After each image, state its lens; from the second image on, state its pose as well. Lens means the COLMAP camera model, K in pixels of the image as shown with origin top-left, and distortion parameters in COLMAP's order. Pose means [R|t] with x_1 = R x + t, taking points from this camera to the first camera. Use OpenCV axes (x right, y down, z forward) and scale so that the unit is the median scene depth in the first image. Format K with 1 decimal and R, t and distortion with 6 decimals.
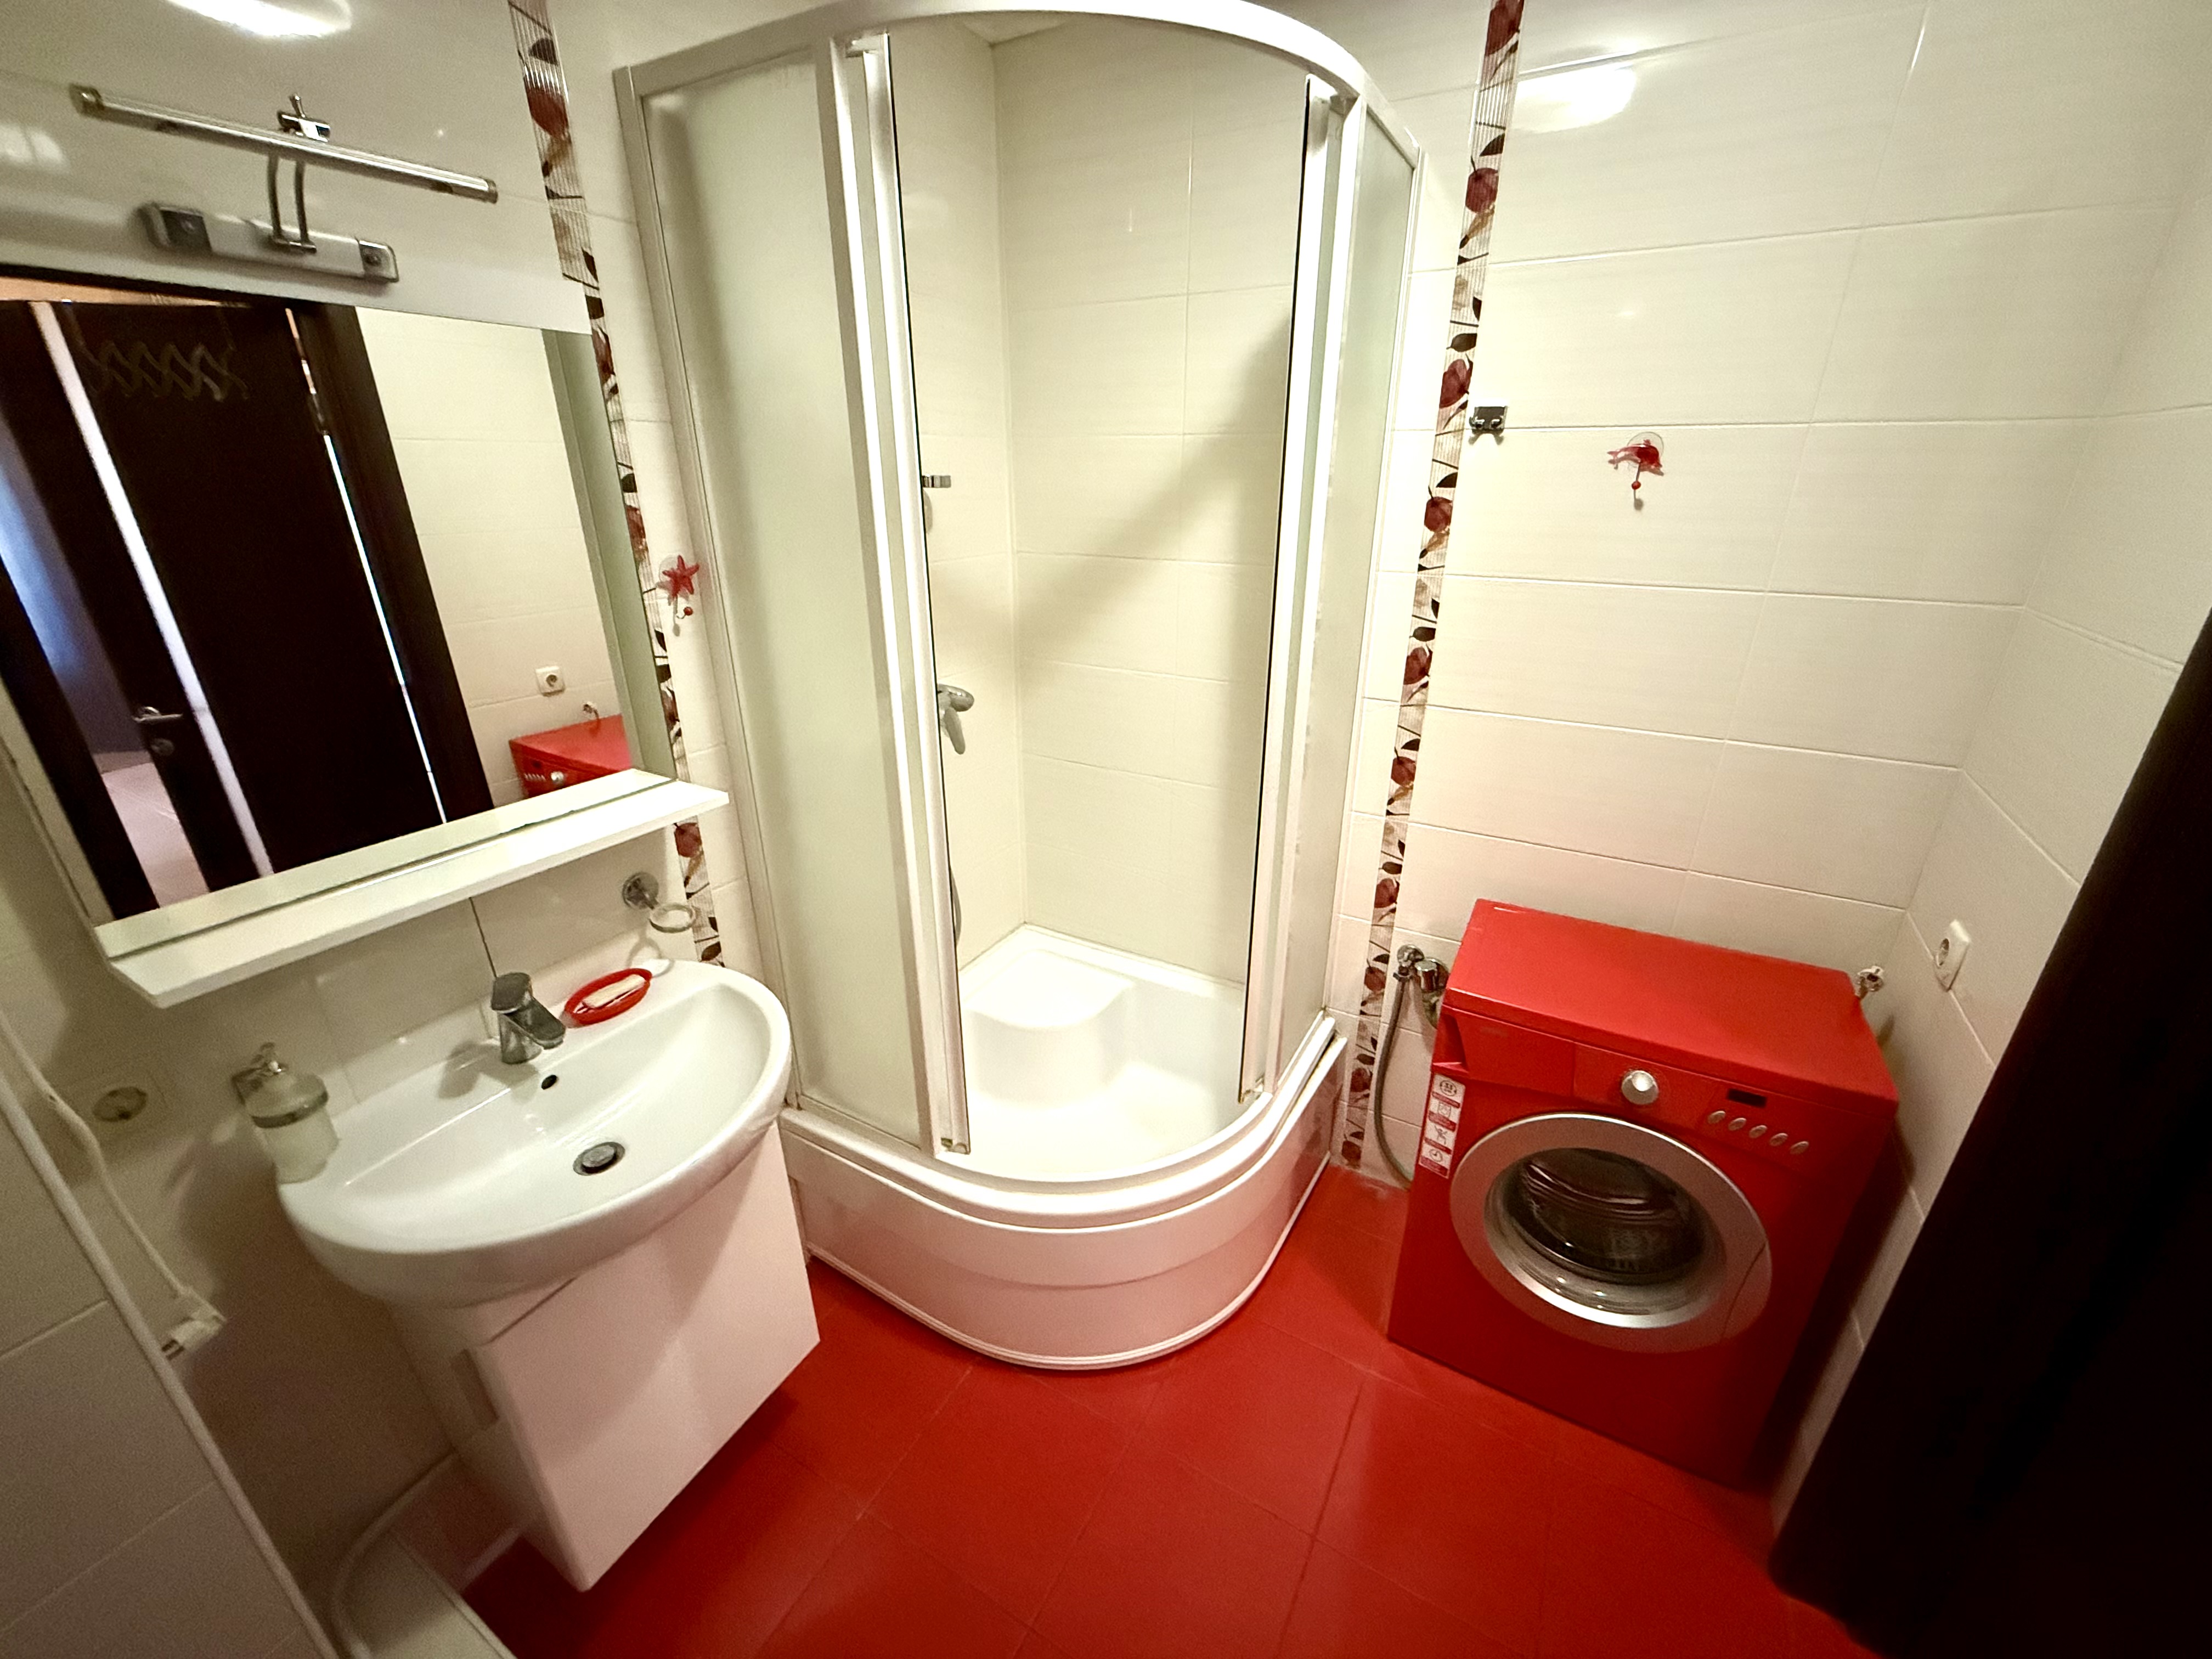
lens RADIAL K [[882.4, 0, 1099.8], [0, 882.4, 827.6], [0, 0, 1]] dist [-0.000239, -0.000143]
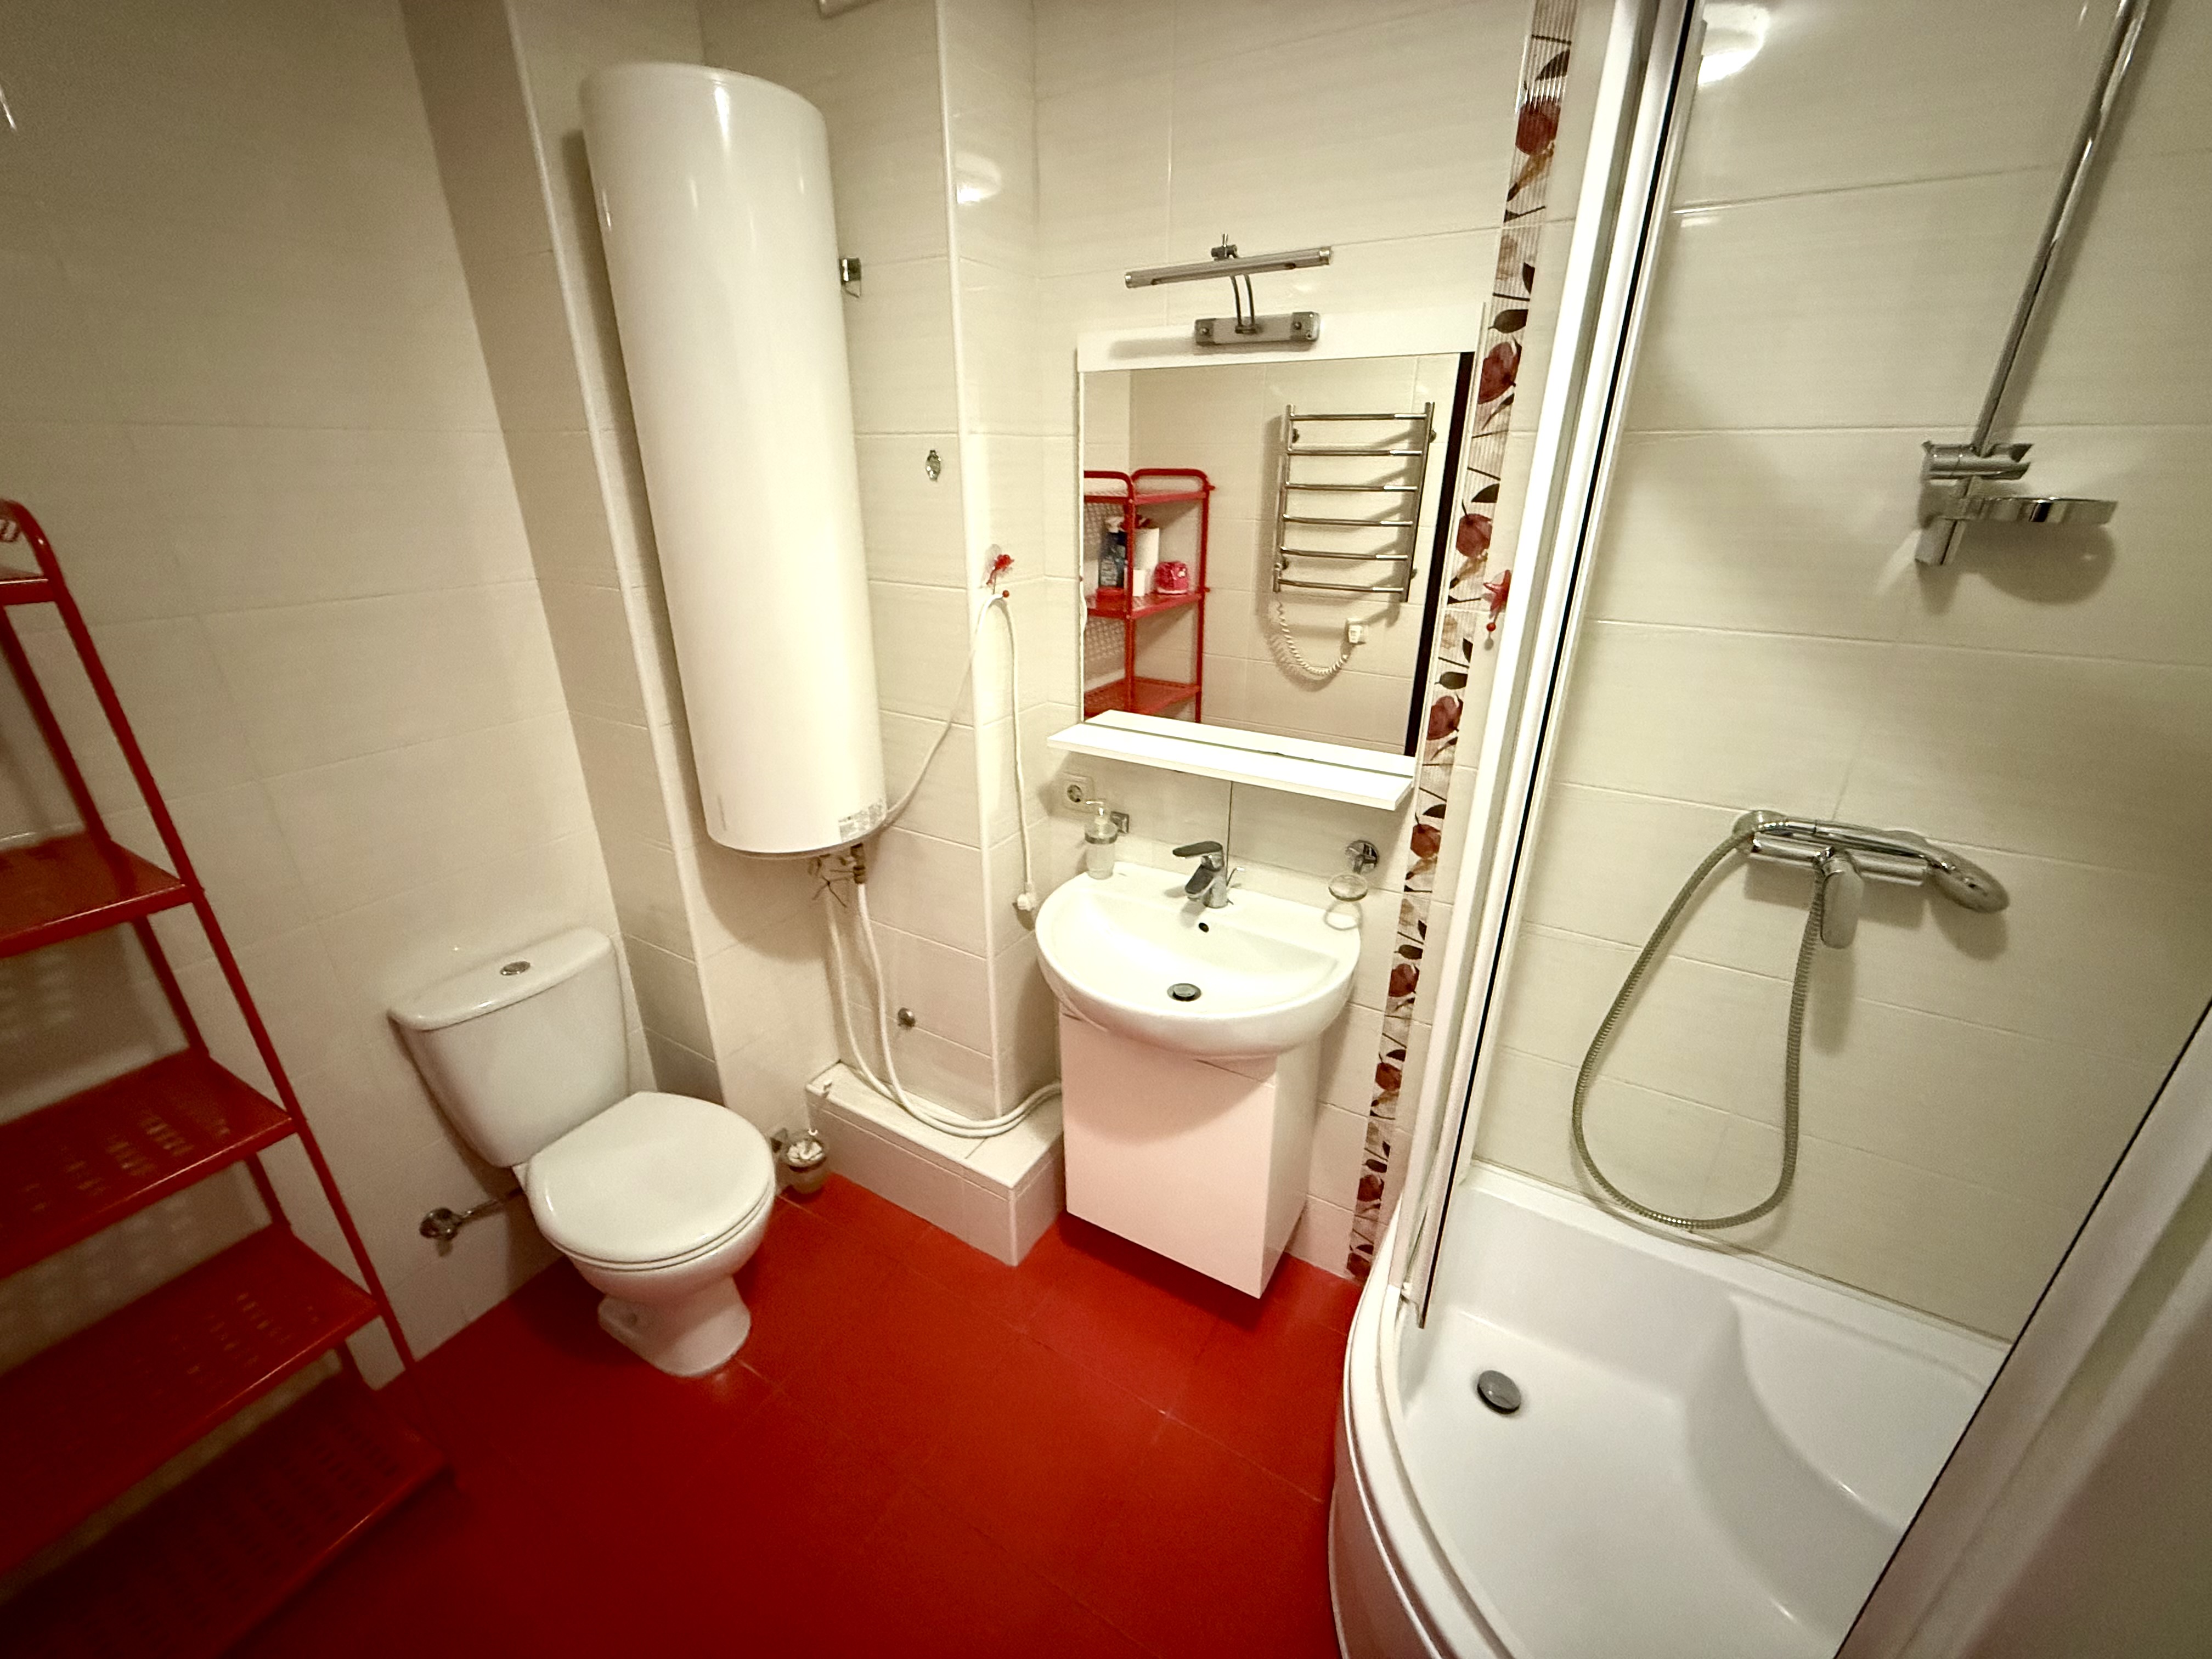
lens RADIAL K [[887.5, 0, 1105.3], [0, 887.5, 832.5], [0, 0, 1]] dist [0.000974, -0.000173]
pose [[-0.003364, 0.390428, -0.920627, 0.576177], [-0.379971, 0.851084, 0.362324, -0.272630], [0.924992, 0.351031, 0.145489, 0.606284]]
